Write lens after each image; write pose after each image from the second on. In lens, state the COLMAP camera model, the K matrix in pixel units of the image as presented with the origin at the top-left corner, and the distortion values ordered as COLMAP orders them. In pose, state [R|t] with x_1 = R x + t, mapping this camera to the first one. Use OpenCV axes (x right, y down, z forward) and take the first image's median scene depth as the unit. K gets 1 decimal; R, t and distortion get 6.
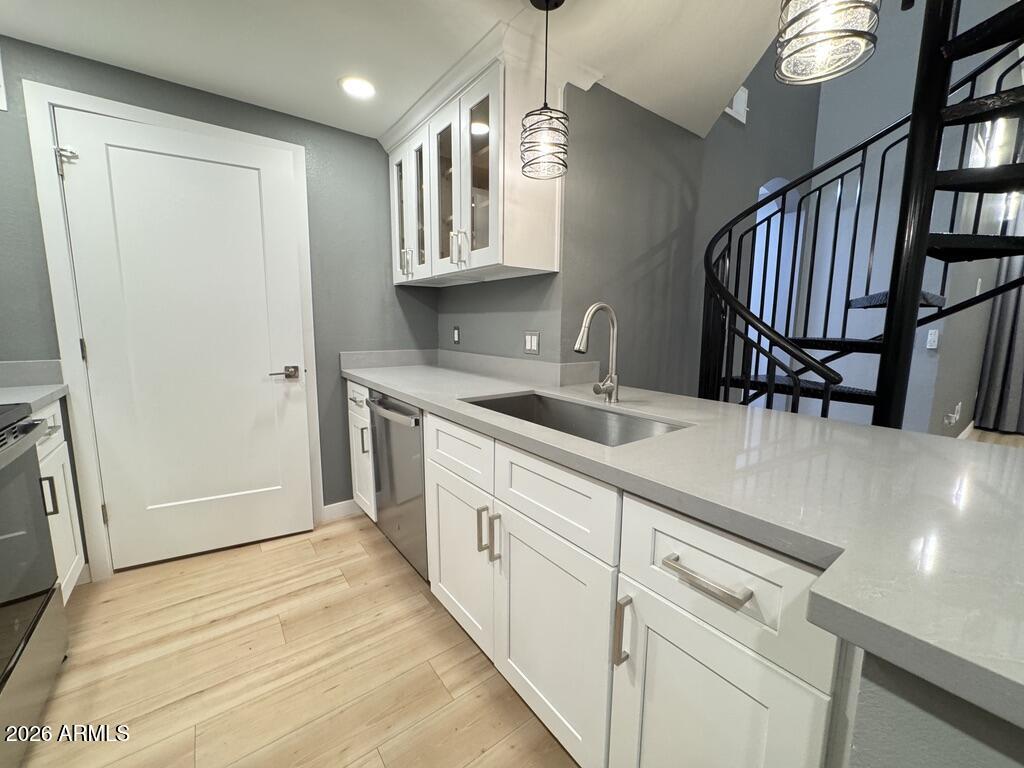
lens RADIAL K [[409.2, 0, 510.9], [0, 409.2, 381.8], [0, 0, 1]] dist [-0.003795, 0.000462]
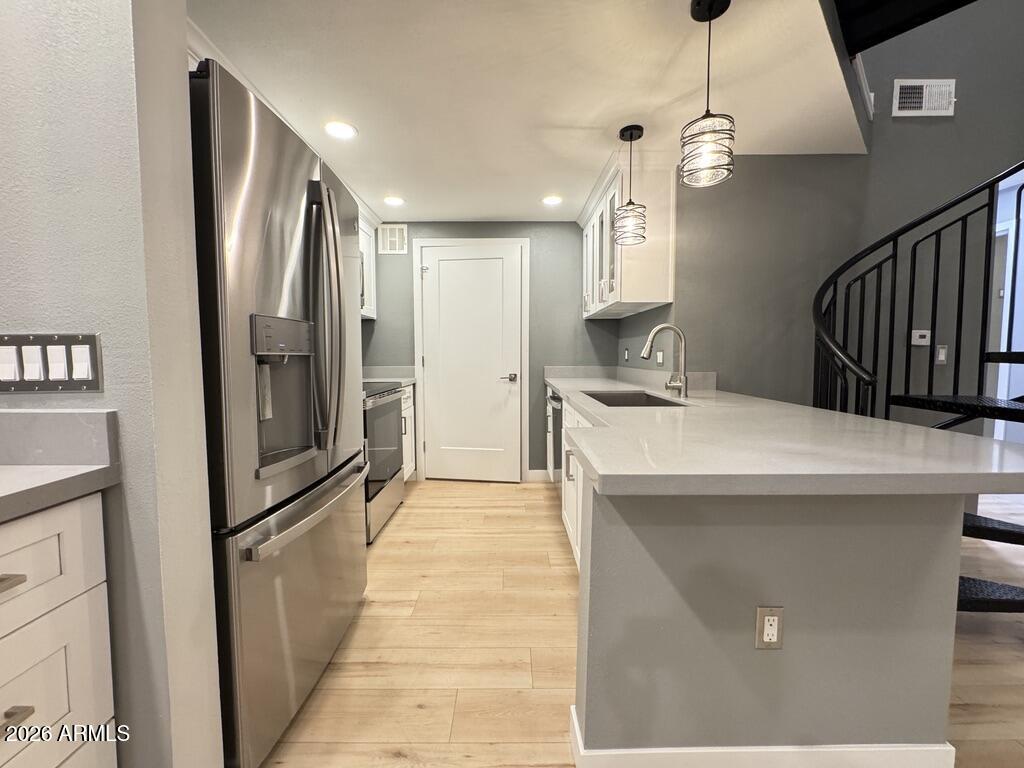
lens RADIAL K [[409.2, 0, 508.7], [0, 409.2, 384.3], [0, 0, 1]] dist [-0.003795, 0.000462]
pose [[0.797382, 0.032076, -0.602622, 0.607364], [-0.074752, 0.996146, -0.045889, 0.112954], [0.598827, 0.081638, 0.796706, -0.414327]]
